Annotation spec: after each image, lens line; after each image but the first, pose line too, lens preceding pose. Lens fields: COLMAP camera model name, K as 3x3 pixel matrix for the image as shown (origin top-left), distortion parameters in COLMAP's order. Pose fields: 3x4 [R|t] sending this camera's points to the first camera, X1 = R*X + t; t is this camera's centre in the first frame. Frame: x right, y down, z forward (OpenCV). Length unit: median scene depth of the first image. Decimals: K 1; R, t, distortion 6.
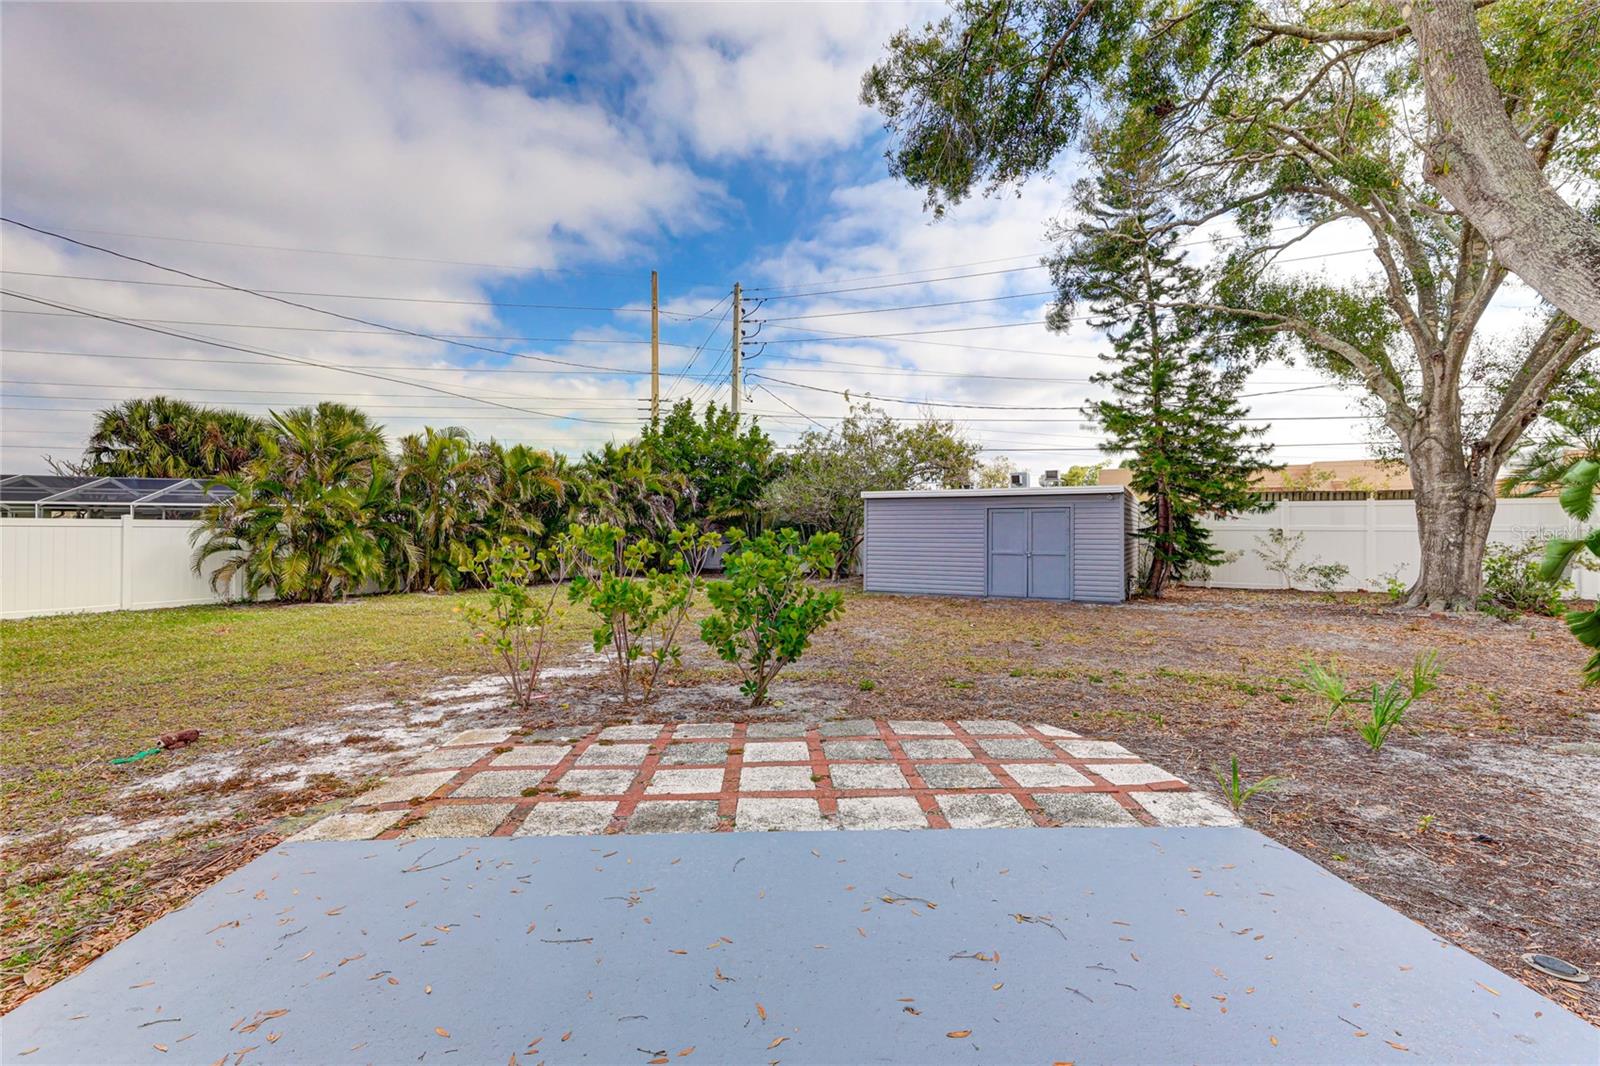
lens RADIAL K [[716.1, 0, 800.0], [0, 716.1, 533.0], [0, 0, 1]] dist [0.030589, 0.000483]
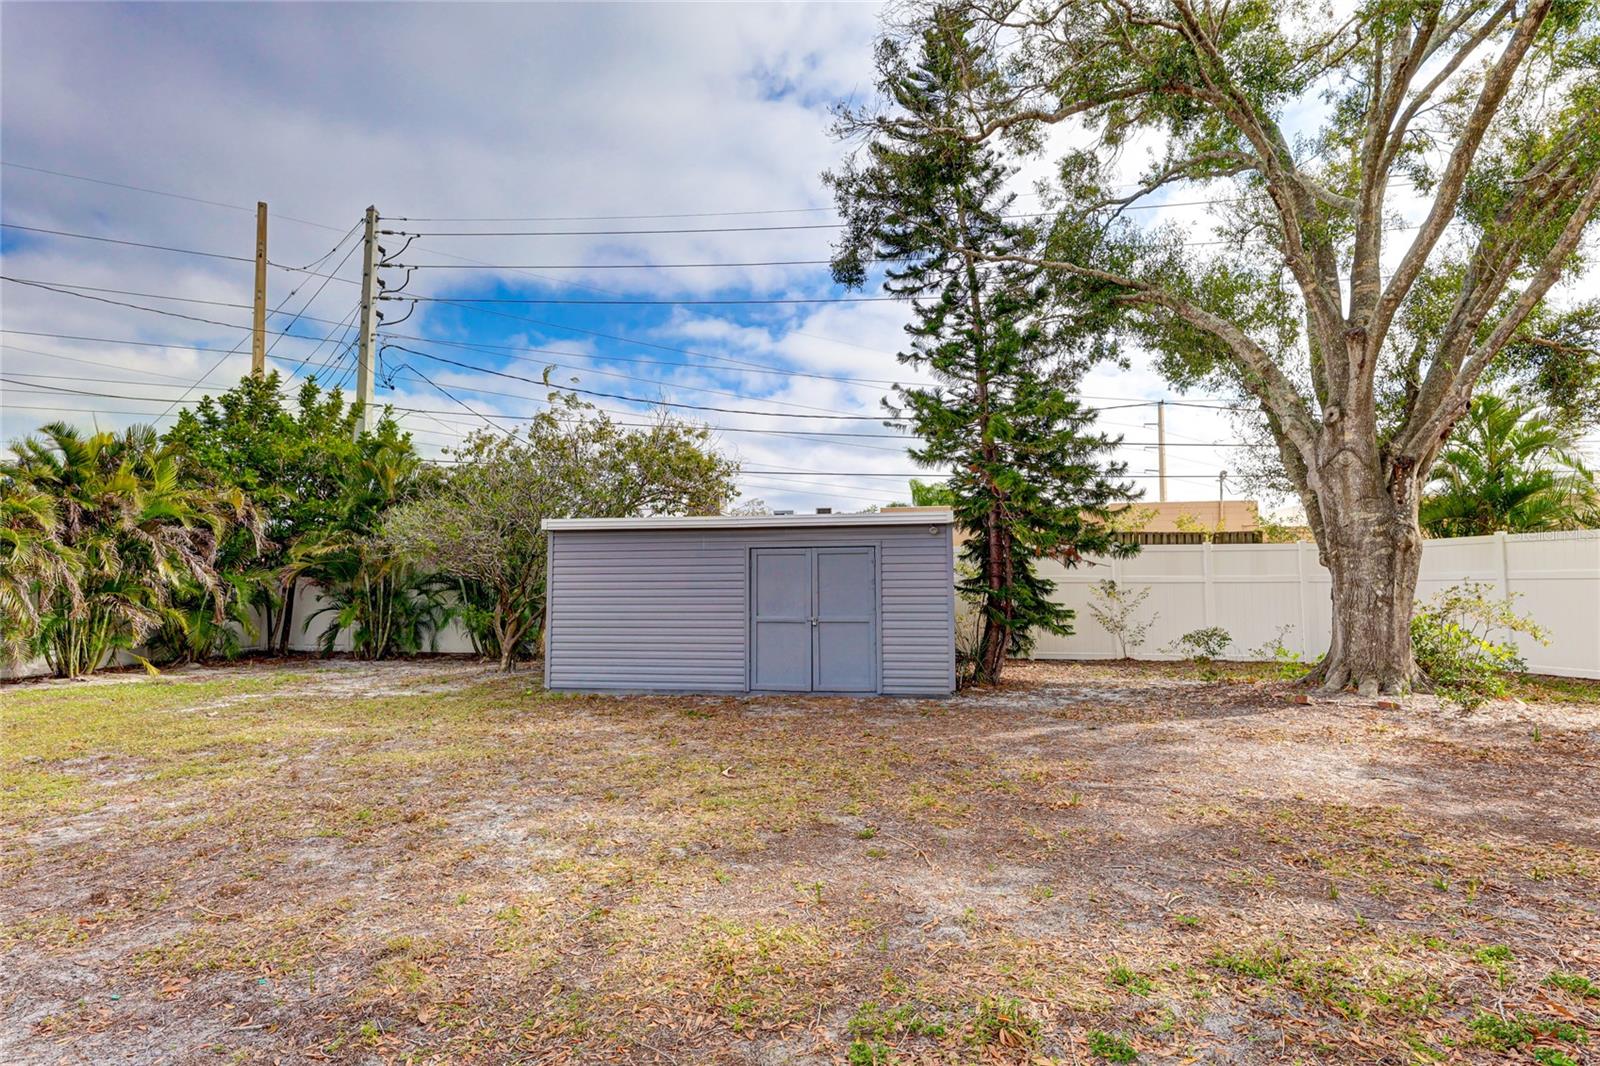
lens RADIAL K [[905.1, 0, 801.5], [0, 905.1, 539.8], [0, 0, 1]] dist [0.005807, 0.000103]
pose [[0.950393, 0.009692, 0.310900, 0.059357], [0.007608, 0.998491, -0.054384, 0.001208], [-0.310958, 0.054052, 0.948885, 0.237054]]
